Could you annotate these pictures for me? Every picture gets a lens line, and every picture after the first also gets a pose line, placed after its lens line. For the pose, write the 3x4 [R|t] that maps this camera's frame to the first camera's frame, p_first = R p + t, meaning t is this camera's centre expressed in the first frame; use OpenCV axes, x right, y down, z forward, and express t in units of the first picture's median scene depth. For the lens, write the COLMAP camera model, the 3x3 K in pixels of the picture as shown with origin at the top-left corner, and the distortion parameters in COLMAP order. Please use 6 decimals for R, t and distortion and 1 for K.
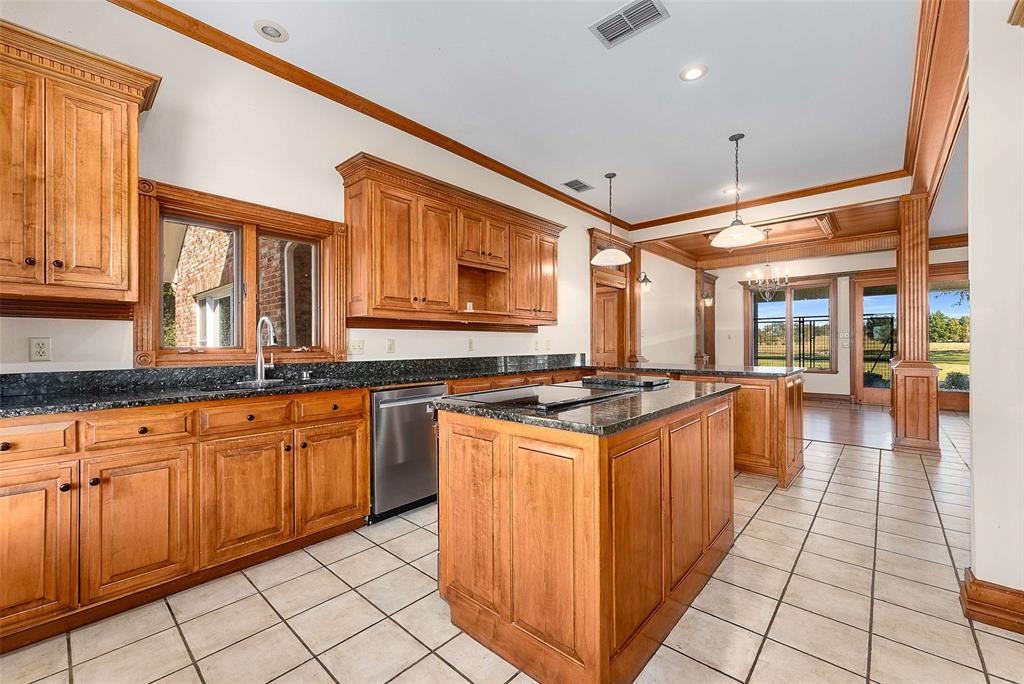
lens RADIAL K [[415.8, 0, 512.7], [0, 415.8, 343.2], [0, 0, 1]] dist [-0.001963, -0.000686]
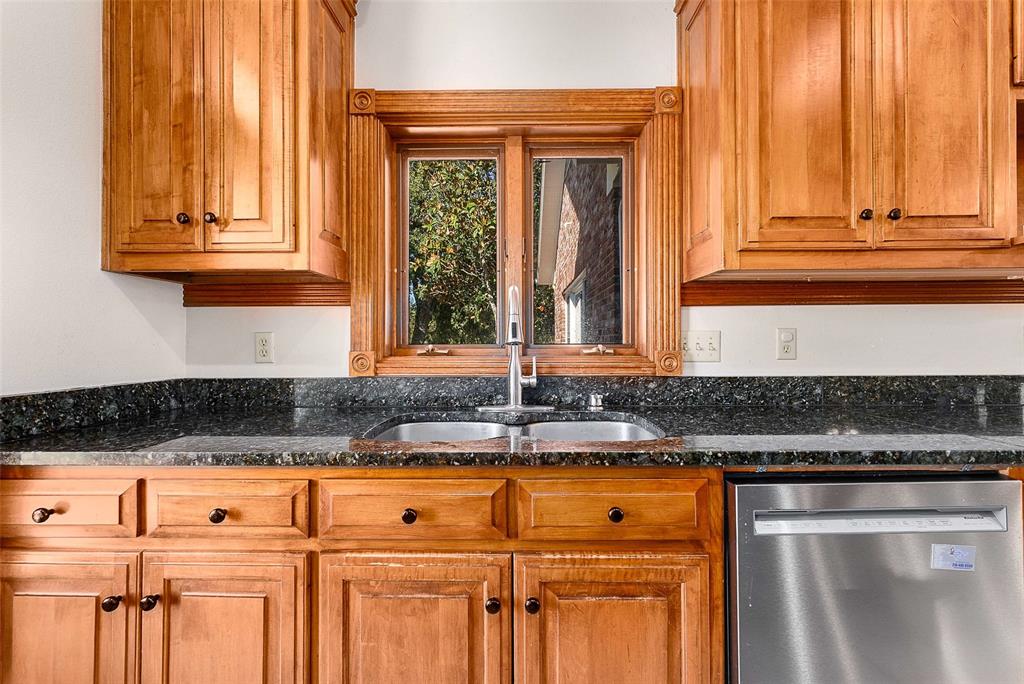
lens RADIAL K [[415.8, 0, 514.0], [0, 415.8, 340.8], [0, 0, 1]] dist [-0.001963, -0.000686]
pose [[0.657200, -0.001247, -0.753715, -0.199409], [0.003384, 0.999993, 0.001296, 0.003016], [0.753709, -0.003402, 0.657200, 0.647635]]
